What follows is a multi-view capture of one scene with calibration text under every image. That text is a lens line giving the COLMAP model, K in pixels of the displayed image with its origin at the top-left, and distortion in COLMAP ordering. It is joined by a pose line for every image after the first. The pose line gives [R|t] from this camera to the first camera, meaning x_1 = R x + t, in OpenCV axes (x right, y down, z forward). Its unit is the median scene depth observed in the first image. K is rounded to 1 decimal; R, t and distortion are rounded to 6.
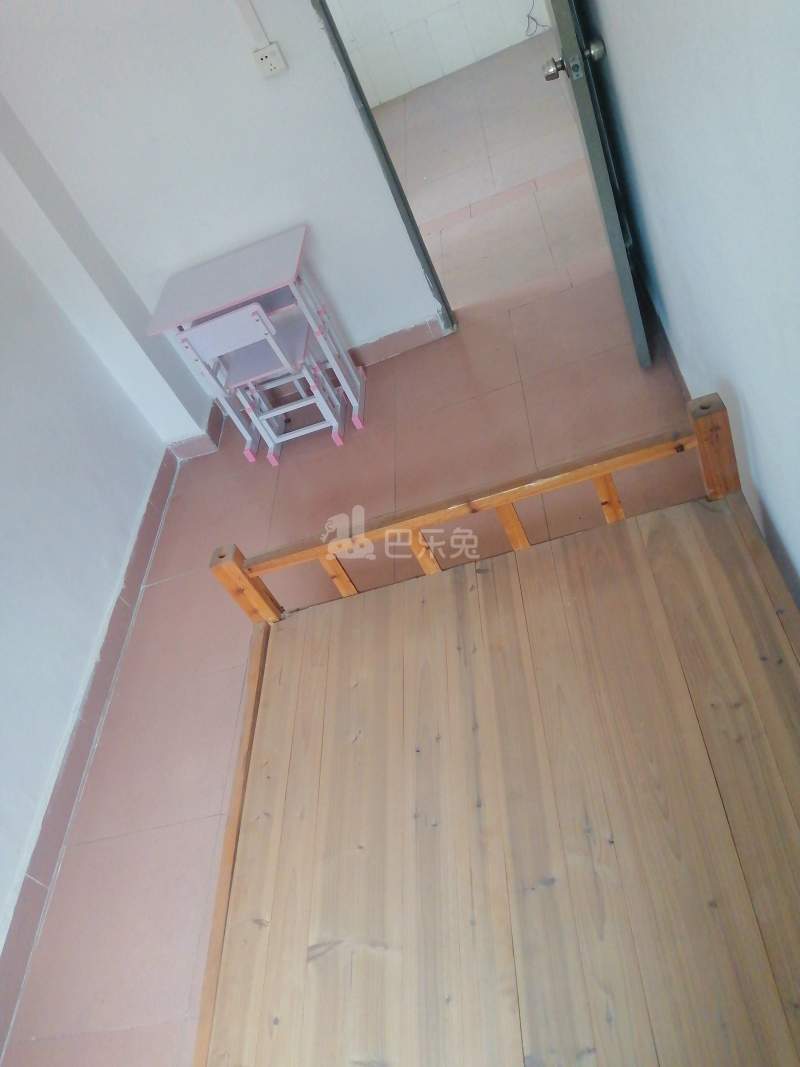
lens RADIAL K [[859.7, 0, 405.3], [0, 859.7, 528.3], [0, 0, 1]] dist [0.037805, -0.086221]
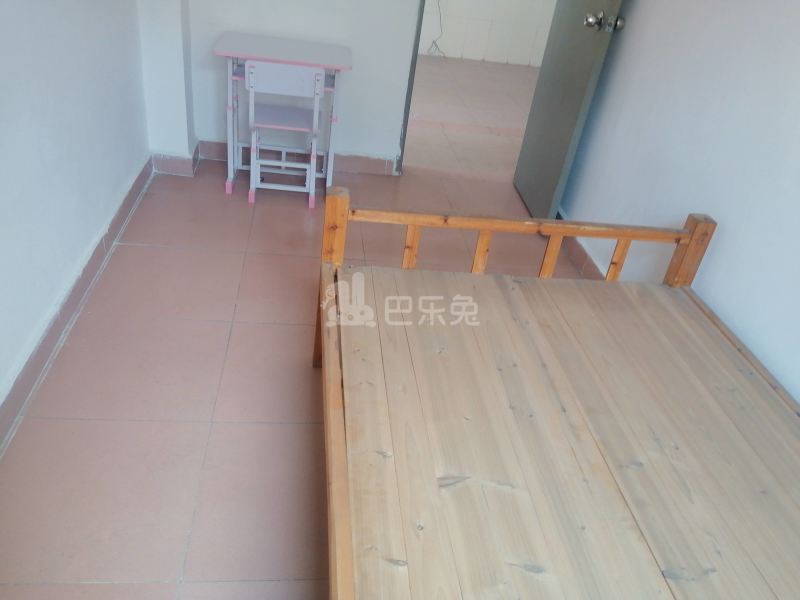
lens RADIAL K [[644.6, 0, 400.8], [0, 644.6, 298.3], [0, 0, 1]] dist [0.037805, -0.086221]
pose [[0.856631, 0.369634, 0.359936, -0.514984], [-0.283474, 0.920113, -0.270250, 0.489894], [-0.431075, 0.129472, 0.892979, 0.239571]]
